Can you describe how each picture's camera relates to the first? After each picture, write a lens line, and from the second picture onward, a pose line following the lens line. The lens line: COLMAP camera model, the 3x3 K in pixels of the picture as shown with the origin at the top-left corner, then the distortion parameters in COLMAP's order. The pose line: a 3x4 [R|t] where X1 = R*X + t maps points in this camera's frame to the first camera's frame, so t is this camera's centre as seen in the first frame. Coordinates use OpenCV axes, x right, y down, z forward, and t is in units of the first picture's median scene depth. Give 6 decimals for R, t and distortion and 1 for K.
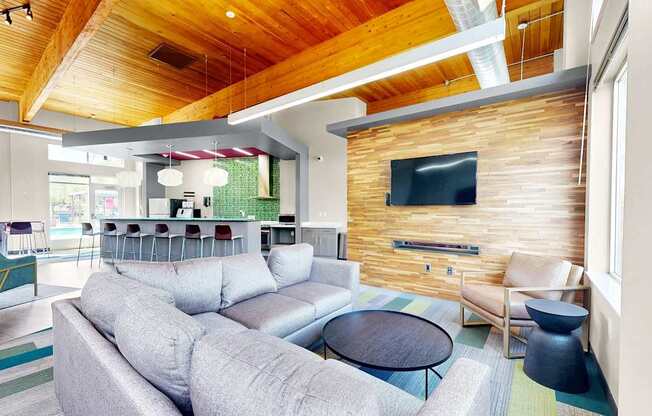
lens RADIAL K [[278.0, 0, 325.3], [0, 278.0, 210.4], [0, 0, 1]] dist [-0.001491, 0.000051]
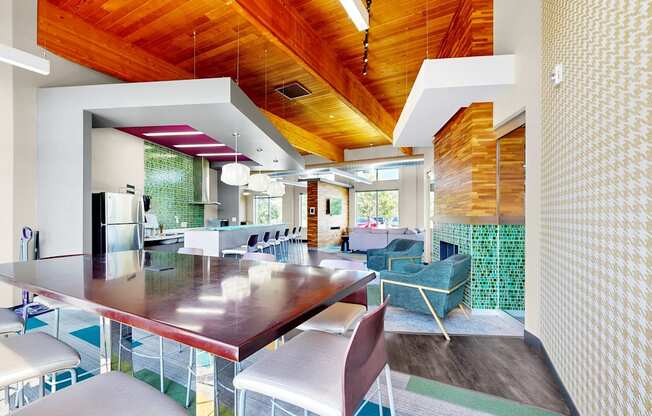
lens RADIAL K [[278.0, 0, 327.1], [0, 278.0, 213.6], [0, 0, 1]] dist [-0.001491, 0.000051]
pose [[-0.162629, 0.008626, 0.986650, -1.186430], [0.007140, 0.999946, -0.007565, 0.001184], [-0.986661, 0.005814, -0.162682, 0.705801]]
